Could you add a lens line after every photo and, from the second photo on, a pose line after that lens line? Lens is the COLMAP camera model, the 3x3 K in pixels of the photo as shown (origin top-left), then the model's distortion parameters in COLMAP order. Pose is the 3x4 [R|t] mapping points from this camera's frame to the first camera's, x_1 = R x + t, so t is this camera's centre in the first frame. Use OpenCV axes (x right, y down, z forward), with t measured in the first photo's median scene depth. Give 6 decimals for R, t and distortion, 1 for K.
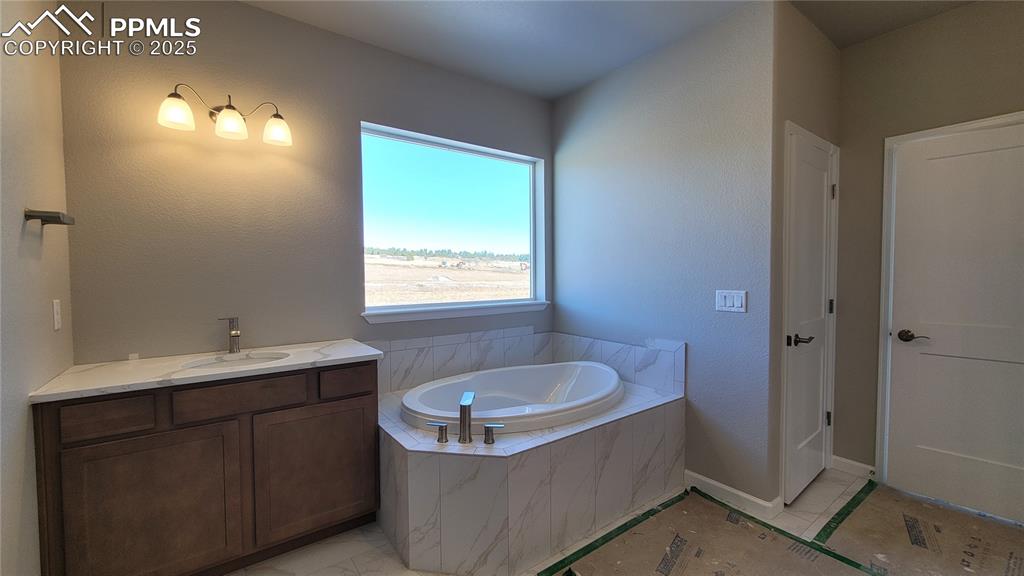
lens RADIAL K [[415.3, 0, 512.0], [0, 415.3, 288.0], [0, 0, 1]] dist [-0.000568, -0.000142]
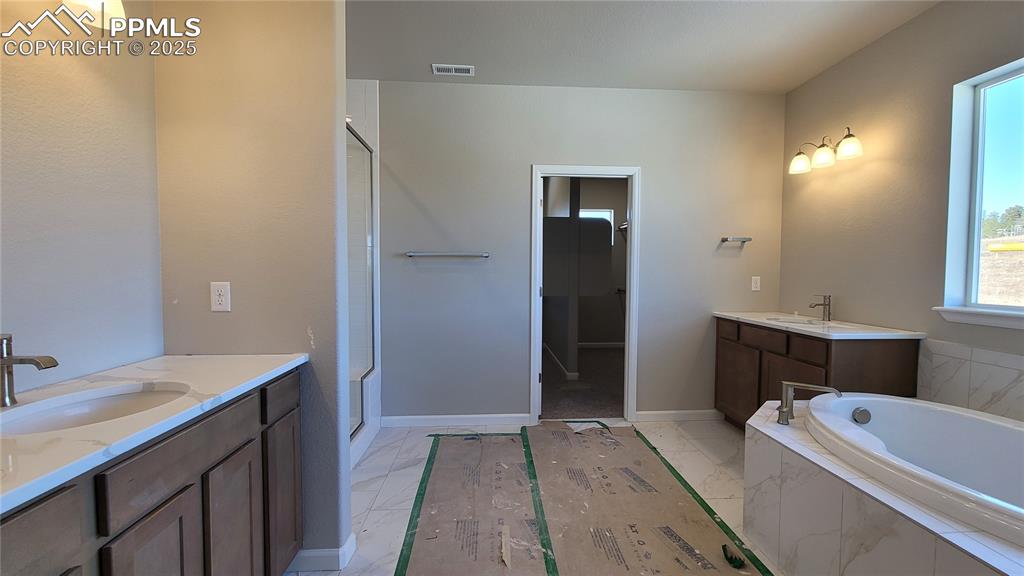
lens RADIAL K [[415.3, 0, 512.0], [0, 415.3, 288.0], [0, 0, 1]] dist [-0.000568, -0.000142]
pose [[-0.548234, 0.041124, -0.835313, 0.142412], [-0.029245, 0.997237, 0.068291, -0.002287], [0.835814, 0.061868, -0.545516, 0.118767]]
